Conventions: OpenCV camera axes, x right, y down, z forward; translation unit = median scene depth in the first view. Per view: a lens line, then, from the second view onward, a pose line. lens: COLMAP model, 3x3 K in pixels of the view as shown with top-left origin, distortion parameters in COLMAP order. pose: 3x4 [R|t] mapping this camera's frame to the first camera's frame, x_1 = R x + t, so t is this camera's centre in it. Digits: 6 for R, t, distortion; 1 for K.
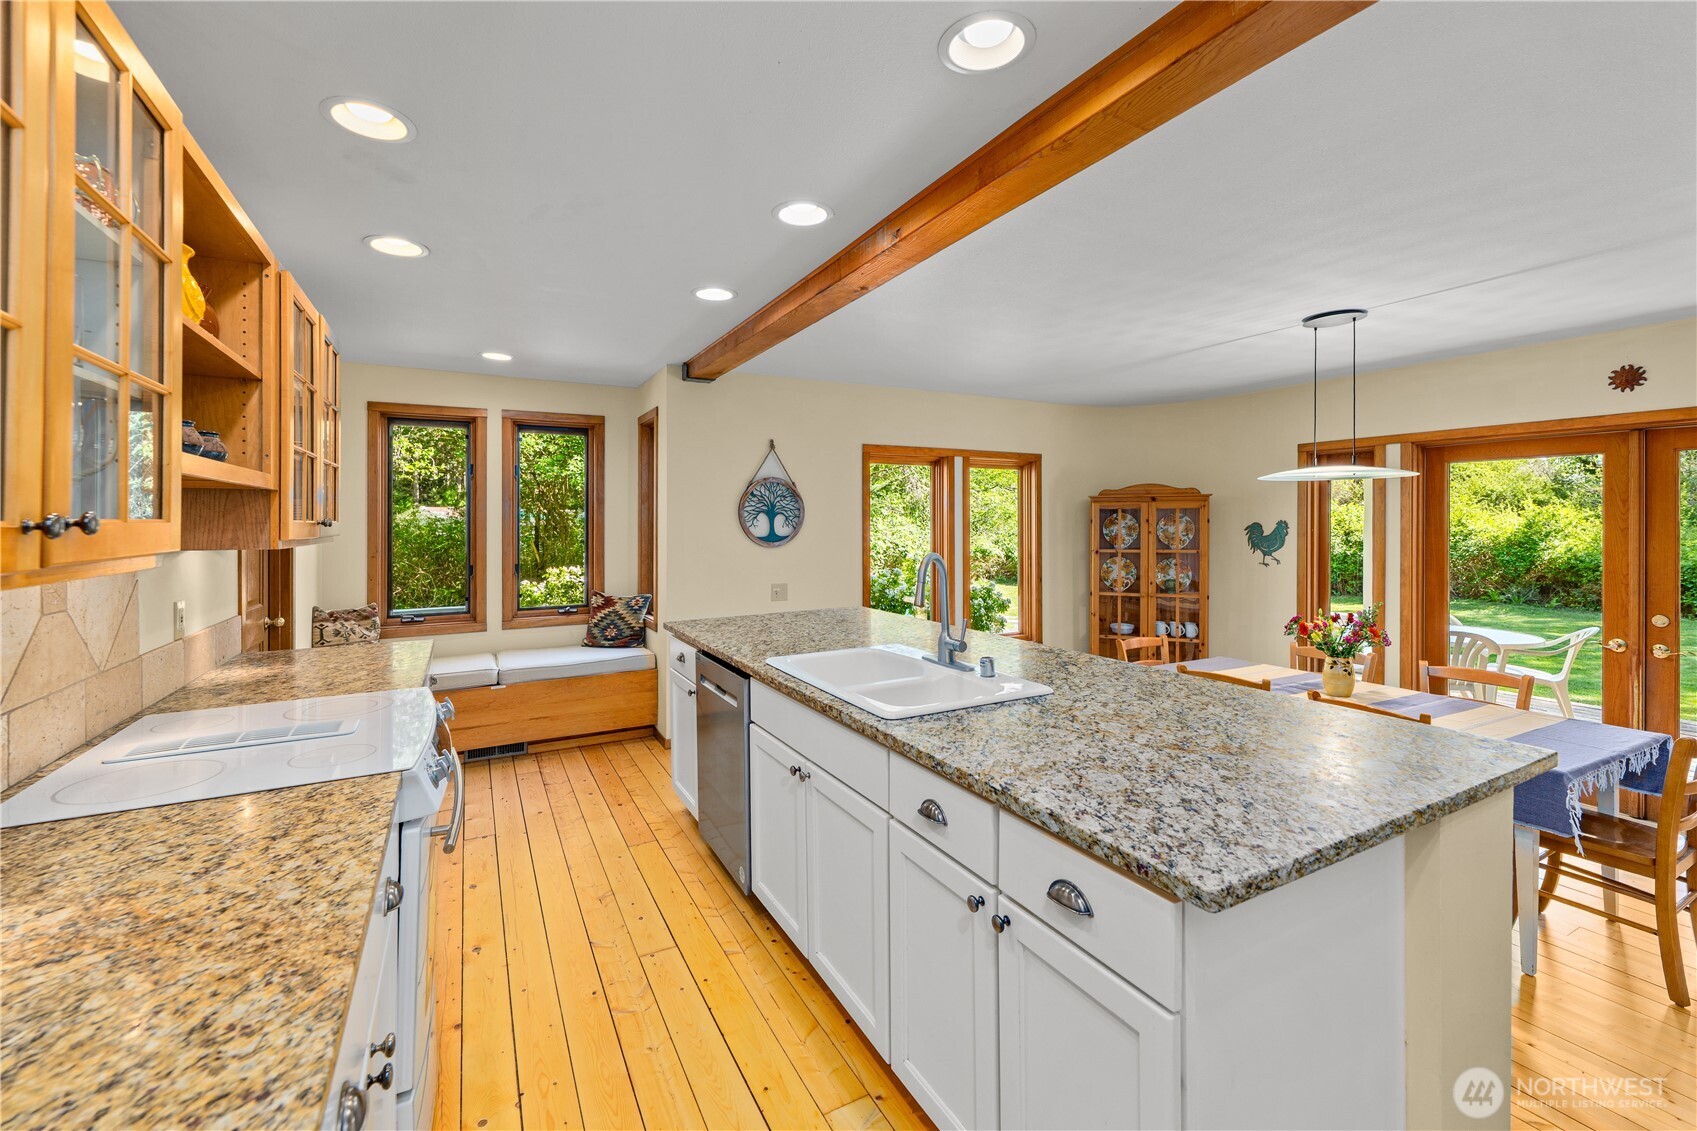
lens RADIAL K [[700.7, 0, 847.0], [0, 700.7, 521.8], [0, 0, 1]] dist [-0.000927, 0.000118]
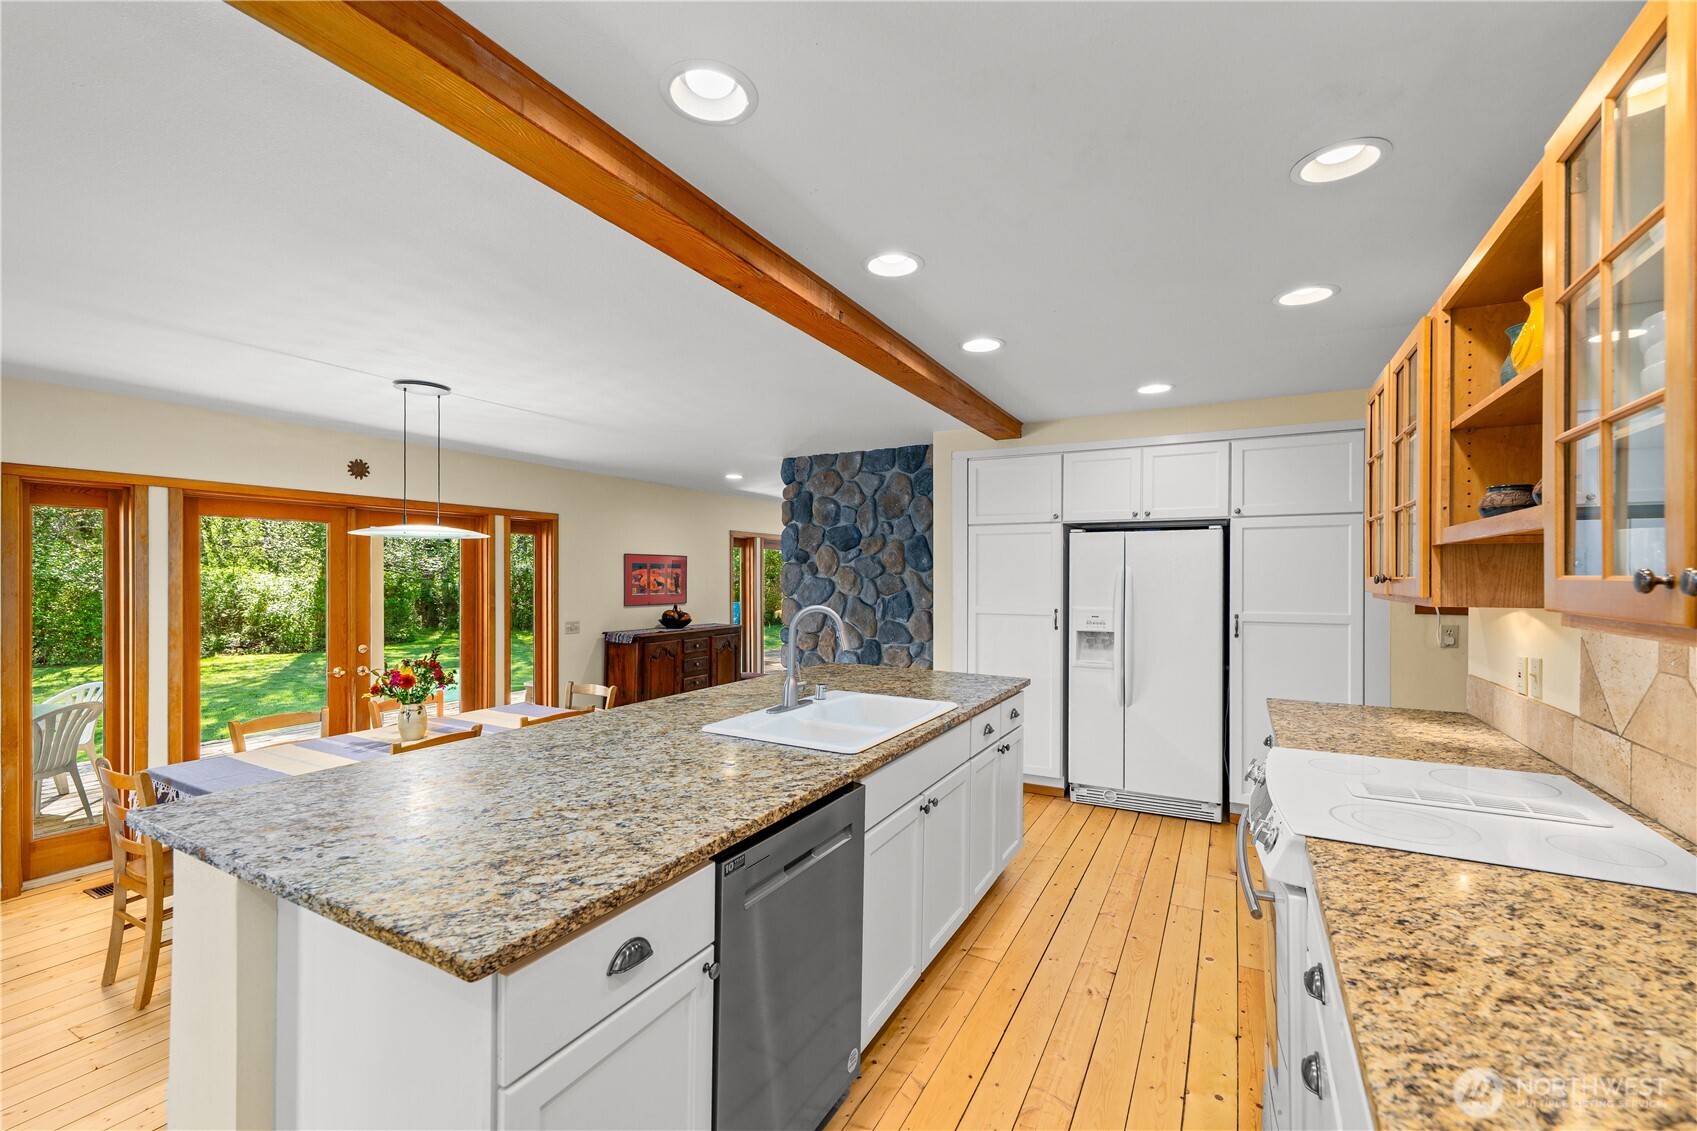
lens RADIAL K [[700.7, 0, 843.4], [0, 700.7, 575.8], [0, 0, 1]] dist [-0.000927, 0.000118]
pose [[-0.545503, -0.001071, 0.838108, -0.394813], [0.000611, 0.999998, 0.001676, -0.002133], [-0.838109, 0.001426, -0.545501, 0.739196]]
